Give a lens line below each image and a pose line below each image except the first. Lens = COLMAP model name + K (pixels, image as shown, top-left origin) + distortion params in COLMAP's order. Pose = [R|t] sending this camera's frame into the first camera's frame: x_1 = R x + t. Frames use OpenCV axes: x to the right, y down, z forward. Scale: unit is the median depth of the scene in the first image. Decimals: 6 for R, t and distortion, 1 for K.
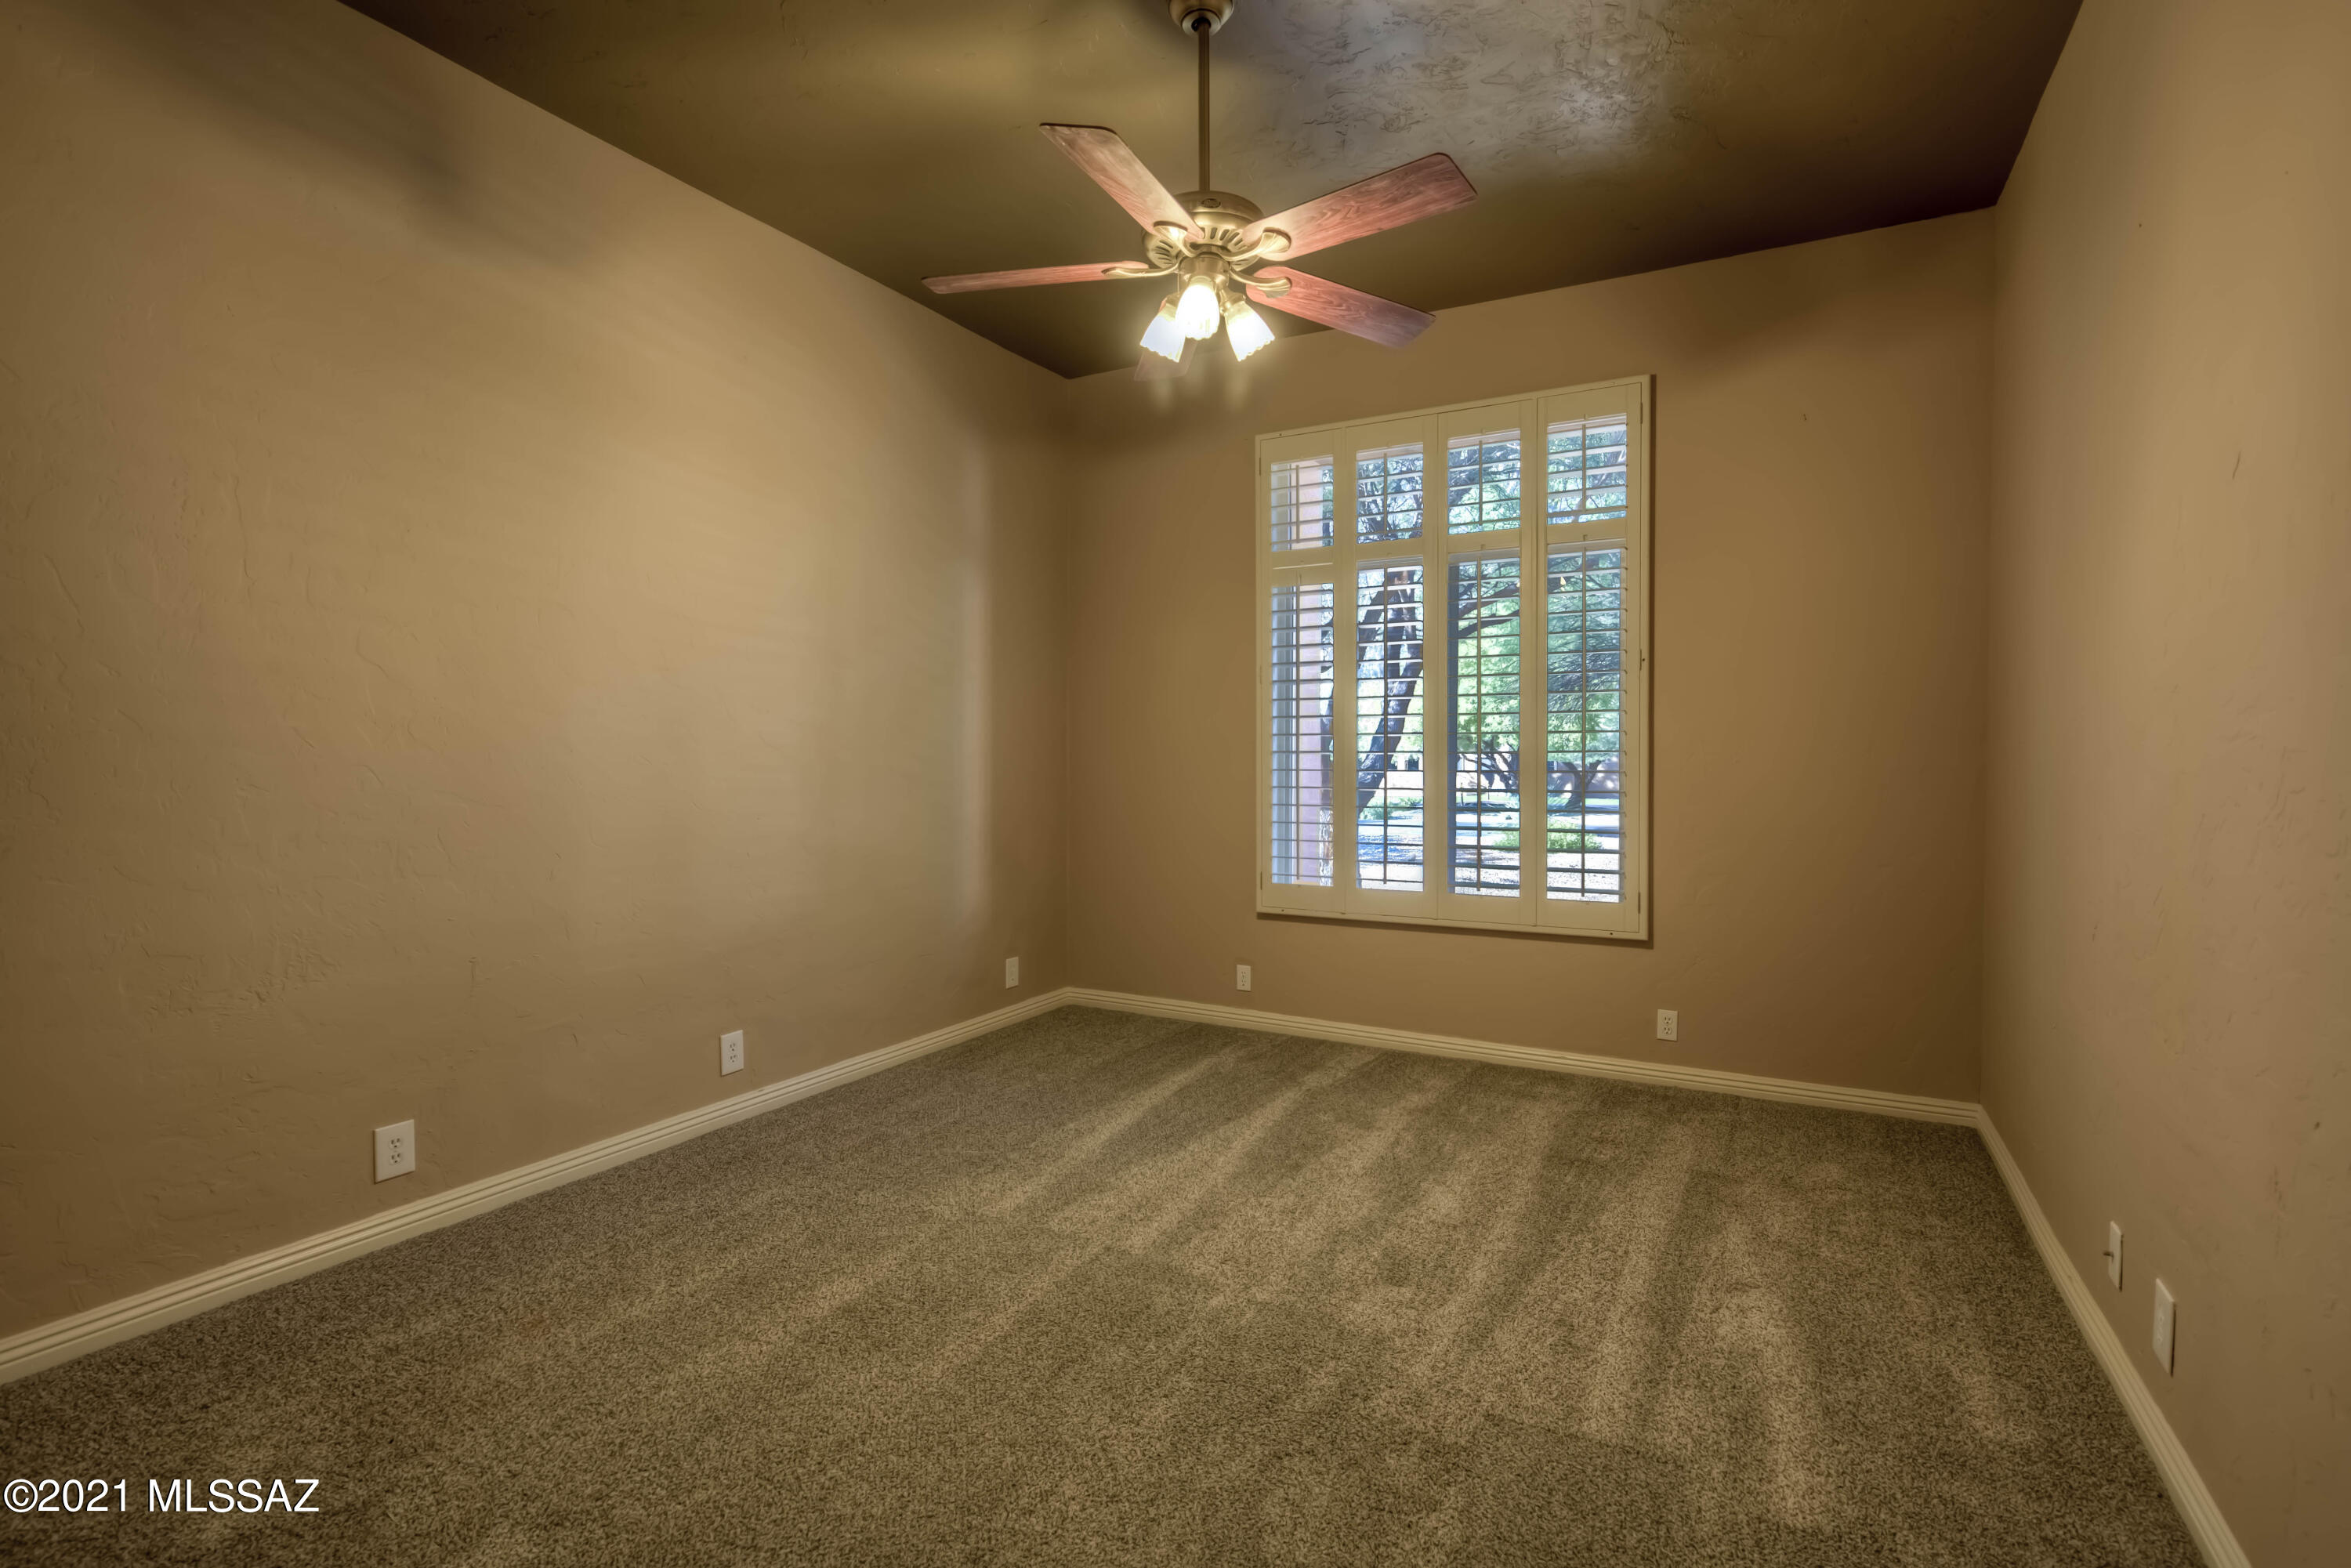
lens RADIAL K [[1113.3, 0, 1176.4], [0, 1113.3, 782.9], [0, 0, 1]] dist [0.000612, 0.000583]
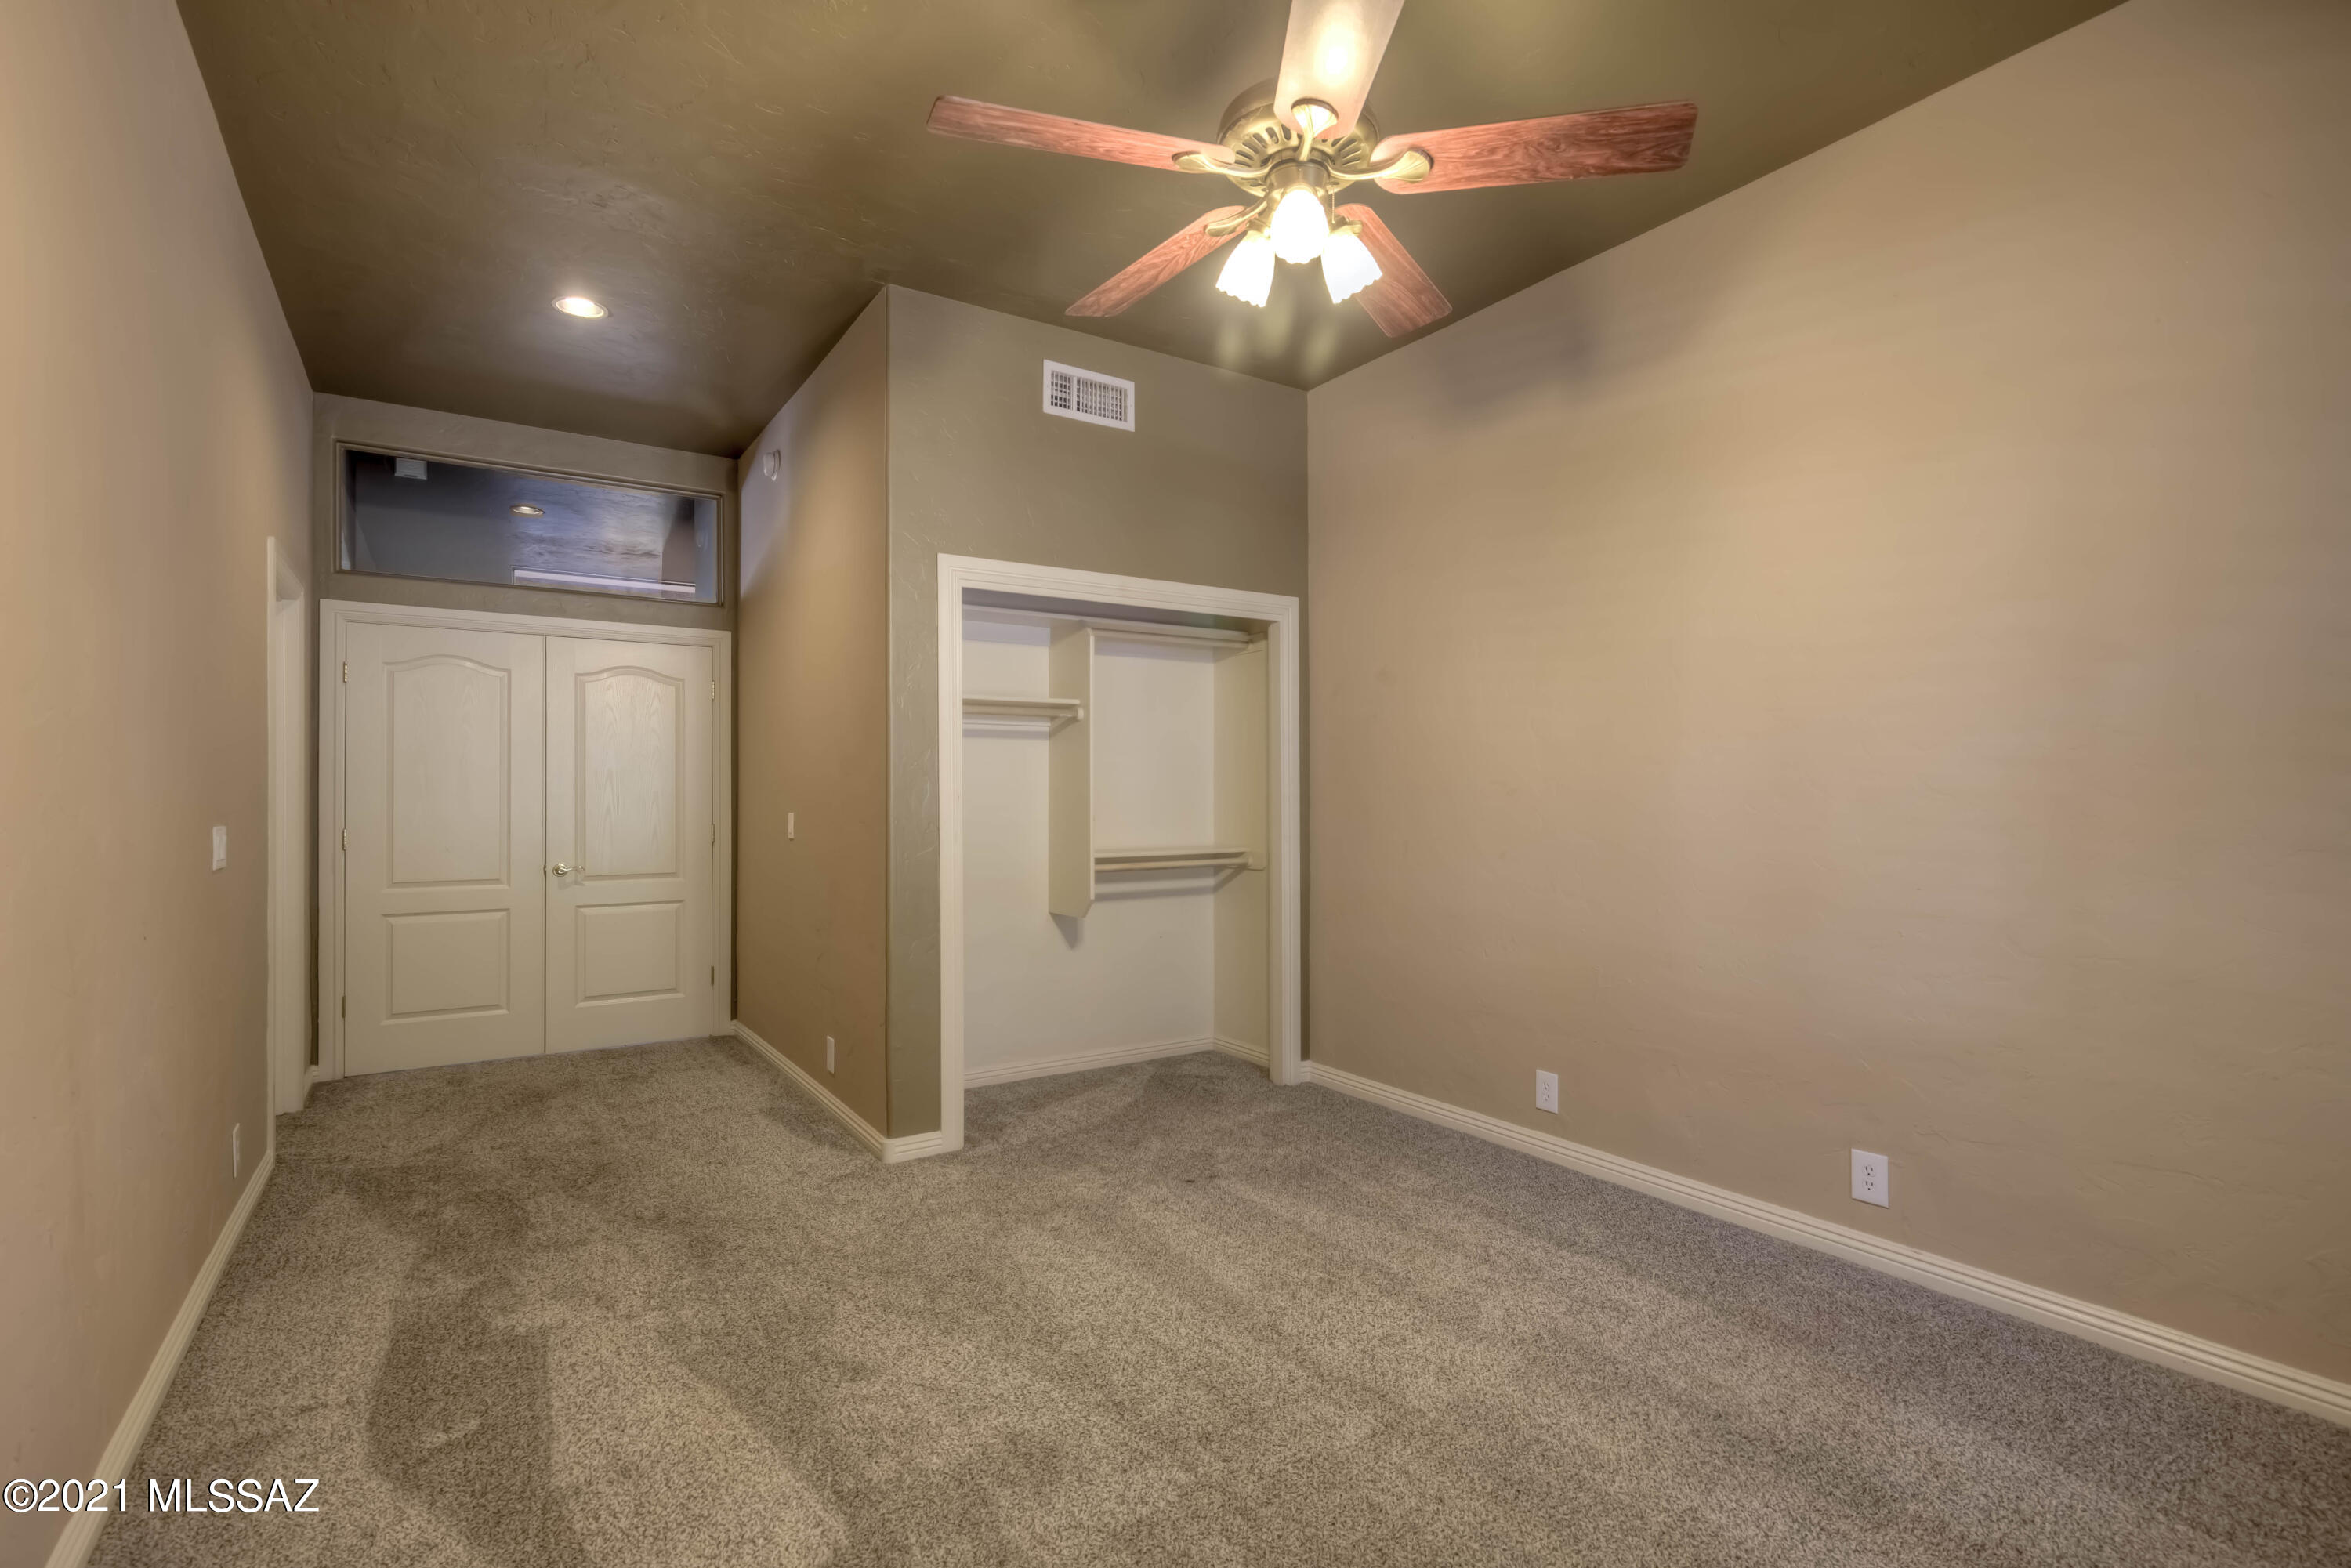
lens RADIAL K [[1113.3, 0, 1176.4], [0, 1113.3, 782.9], [0, 0, 1]] dist [0.000612, 0.000583]
pose [[-0.488459, -0.004230, -0.872576, 0.668147], [-0.015445, 0.999873, 0.003799, -0.042909], [0.872450, 0.015333, -0.488463, 1.188862]]
